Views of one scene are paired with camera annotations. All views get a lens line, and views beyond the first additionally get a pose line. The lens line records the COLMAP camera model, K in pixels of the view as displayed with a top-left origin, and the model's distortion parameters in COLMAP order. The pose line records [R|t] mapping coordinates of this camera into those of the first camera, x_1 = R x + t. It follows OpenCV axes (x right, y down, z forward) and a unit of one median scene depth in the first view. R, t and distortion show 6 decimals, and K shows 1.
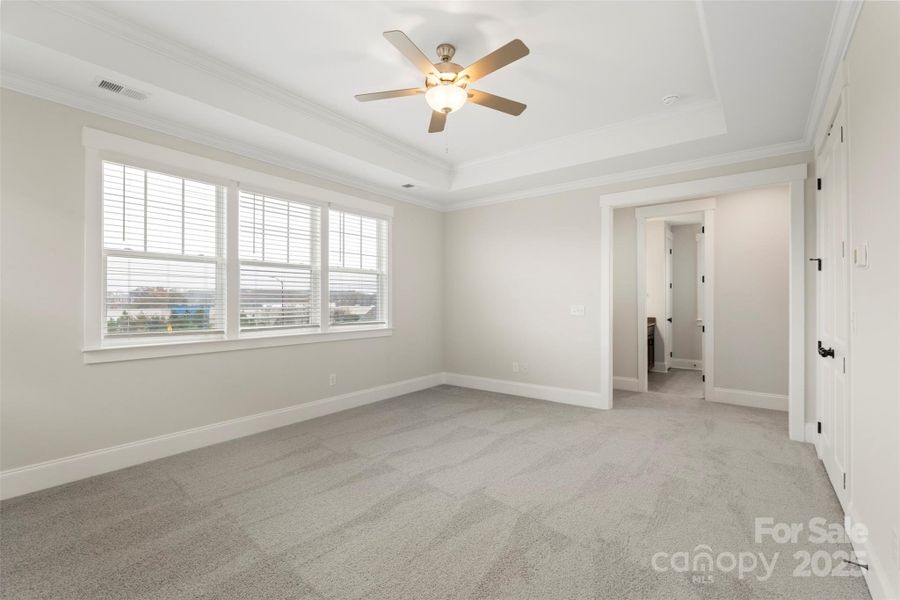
lens RADIAL K [[400.7, 0, 458.0], [0, 400.7, 300.7], [0, 0, 1]] dist [0.002368, -0.001252]
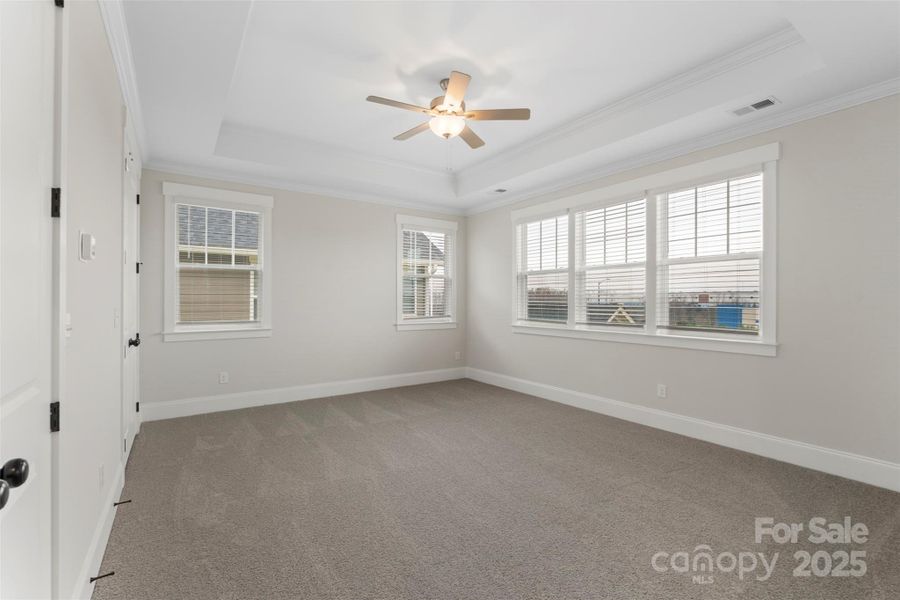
lens RADIAL K [[396.7, 0, 451.3], [0, 396.7, 302.5], [0, 0, 1]] dist [-0.038448, 0.000069]
pose [[-0.319222, 0.004859, -0.947668, 0.692015], [0.001042, 0.999988, 0.004776, 0.002308], [0.947679, 0.000537, -0.319223, 0.922818]]
